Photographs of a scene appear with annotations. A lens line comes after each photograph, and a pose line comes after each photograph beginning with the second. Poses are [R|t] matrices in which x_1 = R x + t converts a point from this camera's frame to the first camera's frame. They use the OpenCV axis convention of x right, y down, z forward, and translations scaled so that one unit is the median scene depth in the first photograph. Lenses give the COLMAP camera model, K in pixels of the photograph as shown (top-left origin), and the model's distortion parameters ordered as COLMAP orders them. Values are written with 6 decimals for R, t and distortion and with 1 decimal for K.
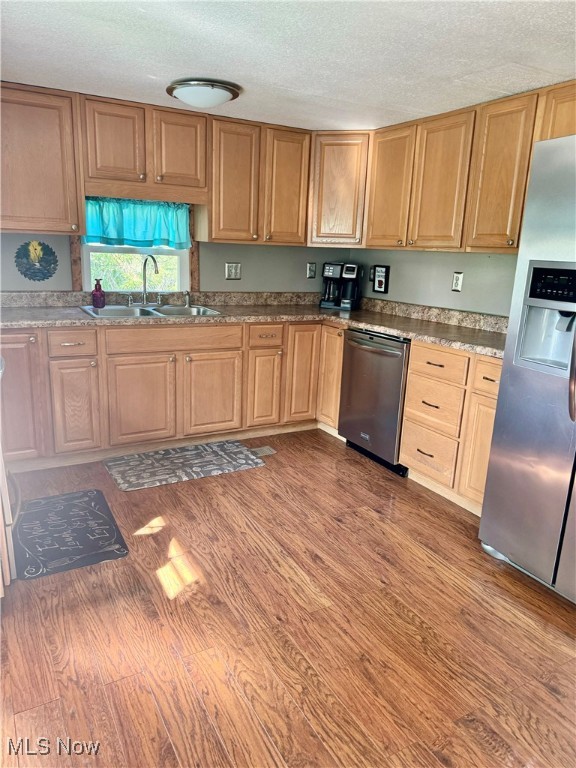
lens RADIAL K [[542.0, 0, 291.5], [0, 542.0, 388.3], [0, 0, 1]] dist [0.048758, -0.050835]
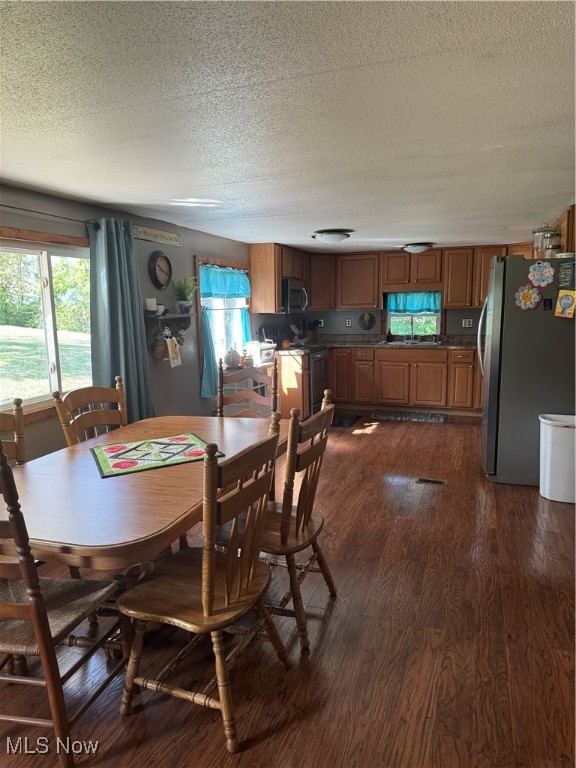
lens RADIAL K [[542.0, 0, 285.9], [0, 542.0, 385.6], [0, 0, 1]] dist [0.048758, -0.050835]
pose [[0.653281, 0.058119, -0.754882, 0.987546], [-0.152116, 0.986794, -0.055668, 0.198420], [0.741677, 0.151196, 0.653494, -0.655684]]
